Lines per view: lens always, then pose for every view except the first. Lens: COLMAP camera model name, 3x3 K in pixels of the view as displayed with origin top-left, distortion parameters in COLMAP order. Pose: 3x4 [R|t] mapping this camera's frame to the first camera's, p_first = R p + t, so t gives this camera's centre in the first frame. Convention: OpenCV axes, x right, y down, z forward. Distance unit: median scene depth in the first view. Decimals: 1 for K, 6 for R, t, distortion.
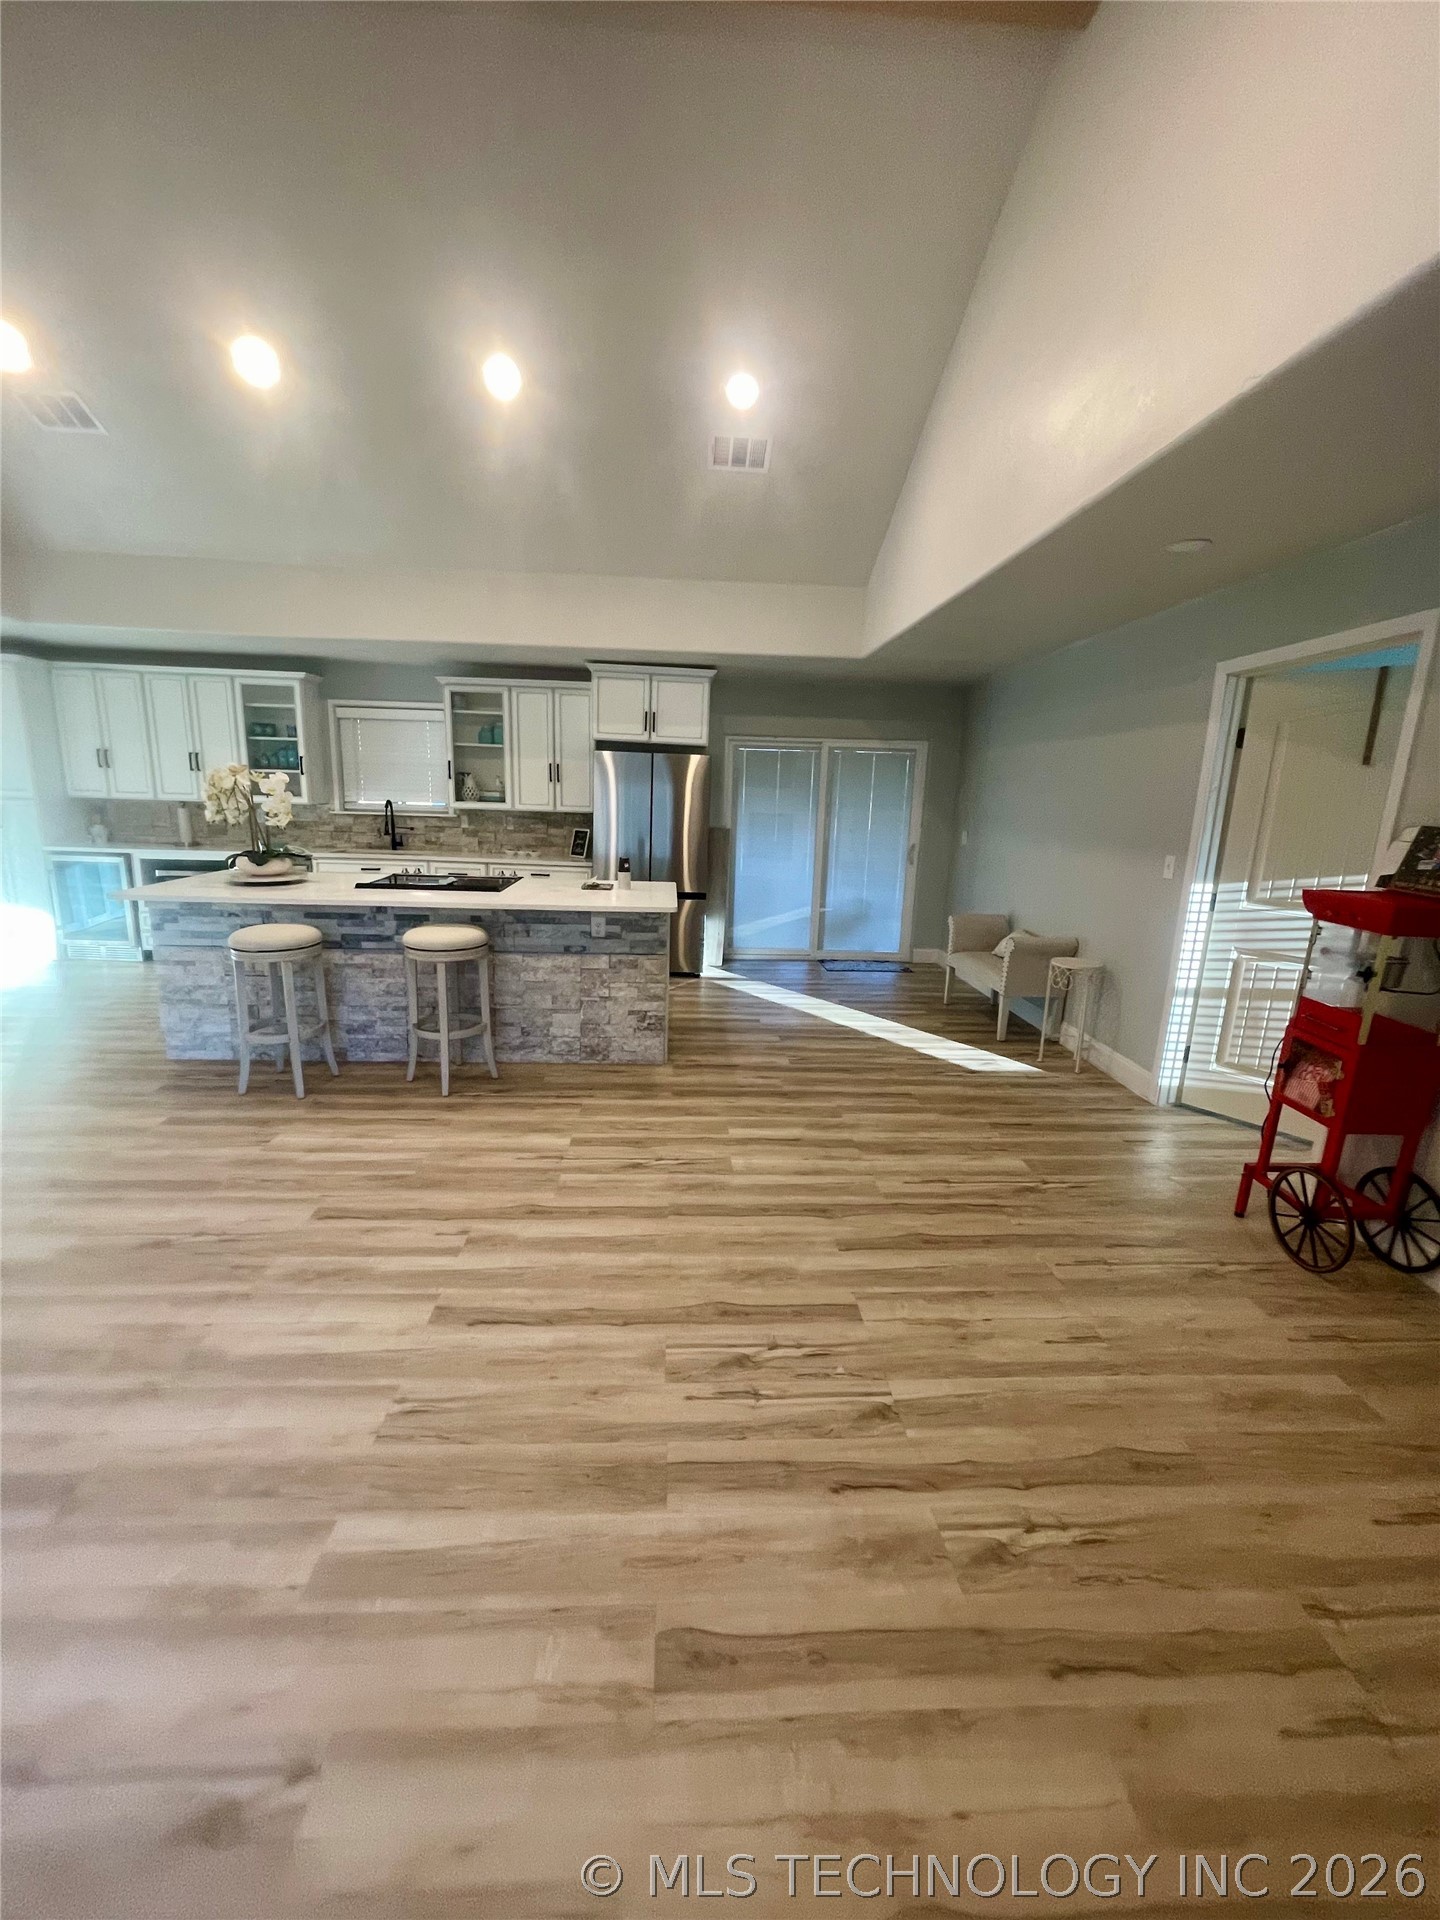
lens RADIAL K [[770.8, 0, 720.7], [0, 770.8, 958.4], [0, 0, 1]] dist [-0.006016, 0.001070]
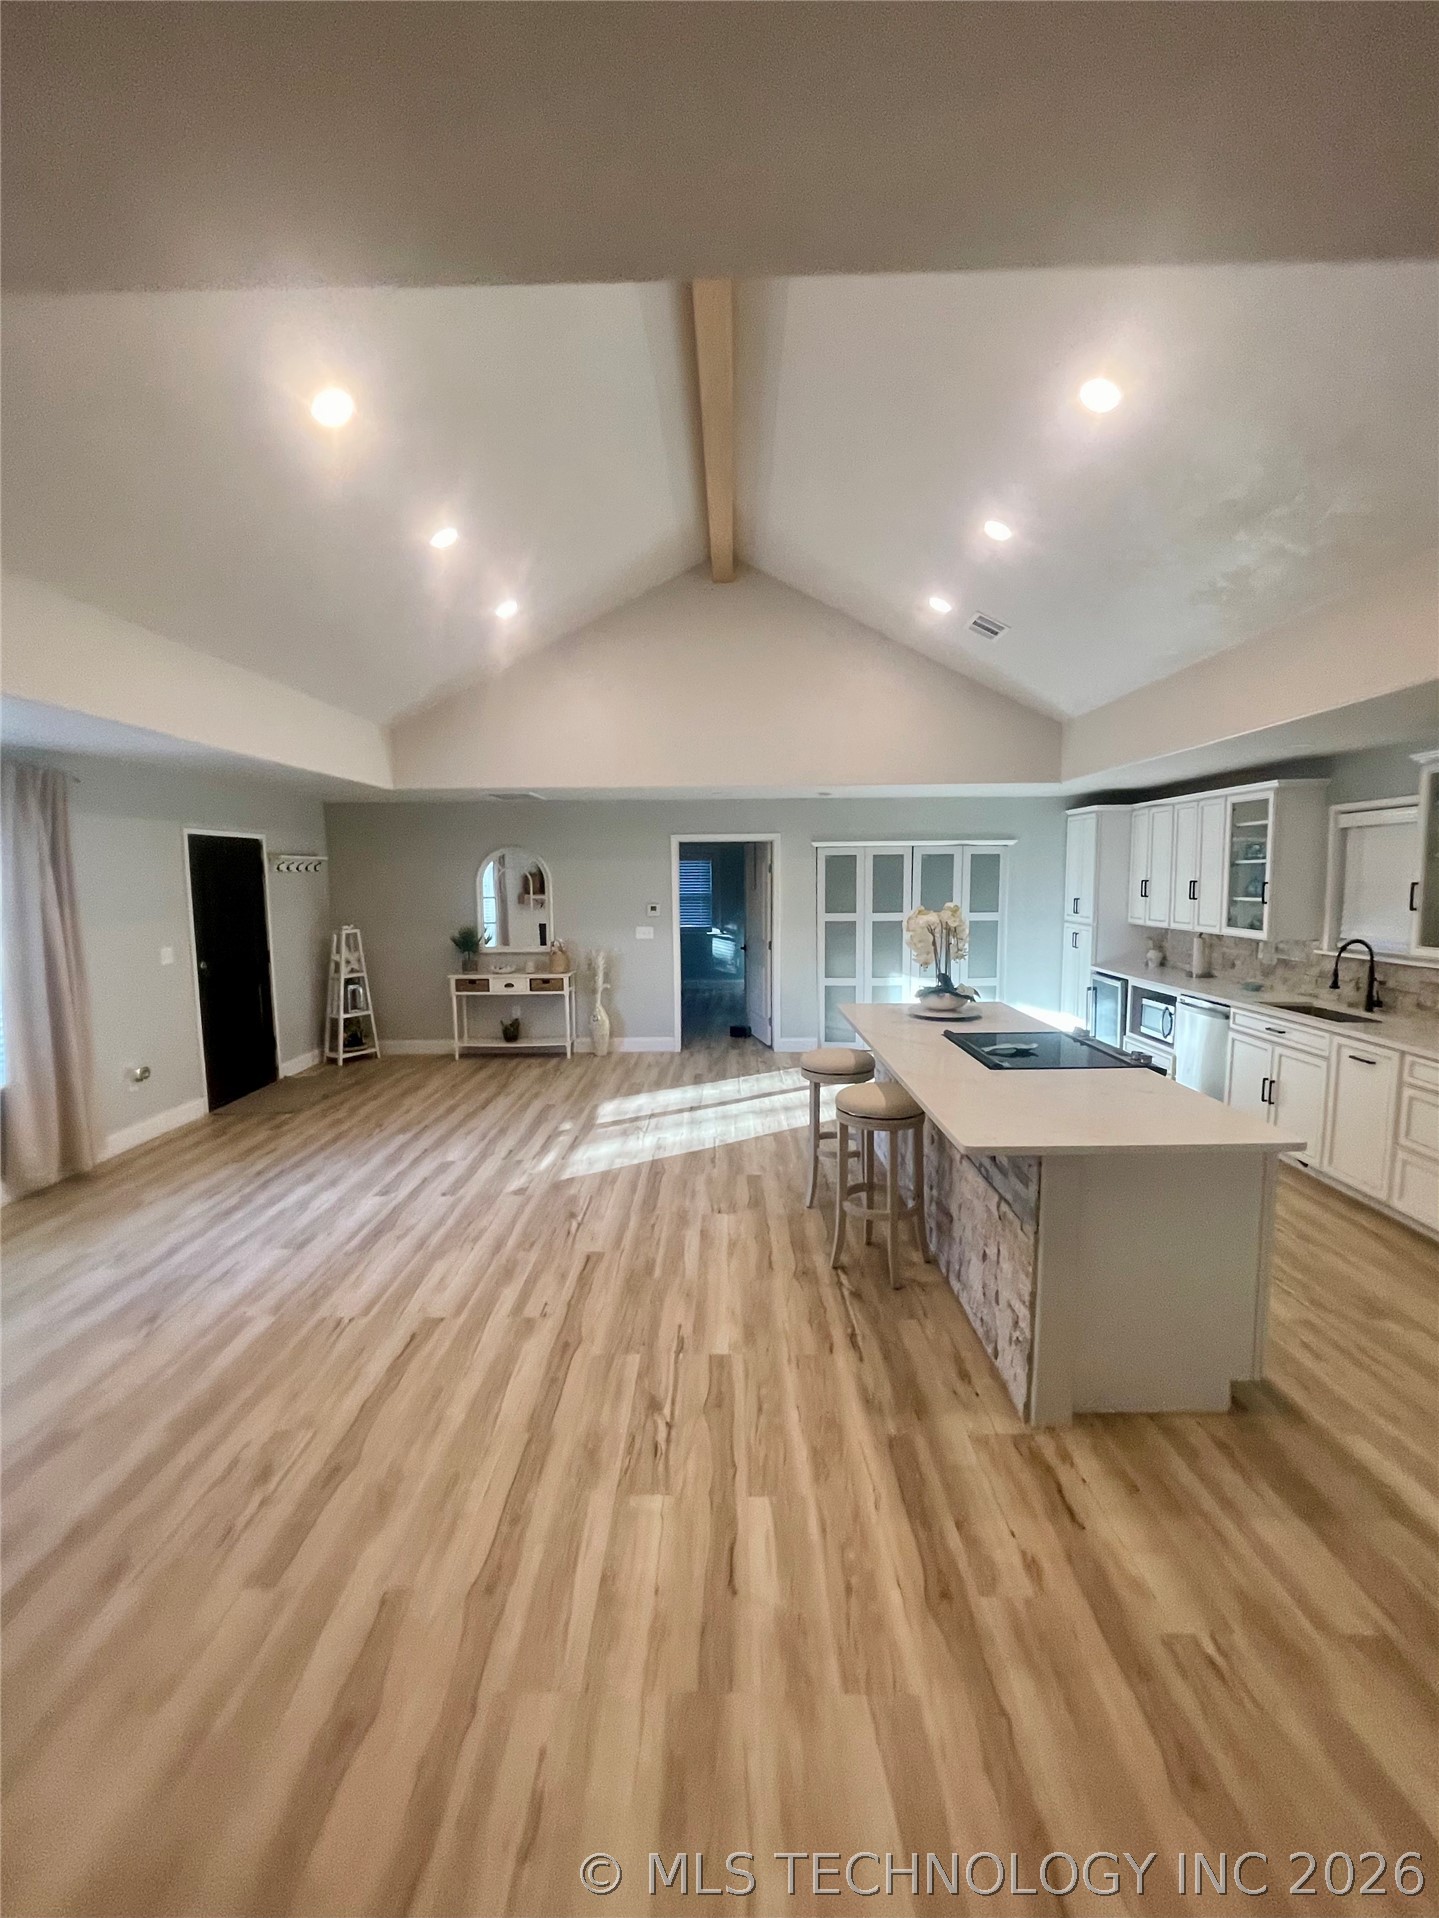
lens RADIAL K [[822.5, 0, 716.0], [0, 822.5, 949.1], [0, 0, 1]] dist [-0.001639, 0.000042]
pose [[-0.070570, 0.056030, -0.995932, 0.582793], [-0.205141, 0.976265, 0.069459, -0.220869], [0.976185, 0.209208, -0.057401, 0.820091]]
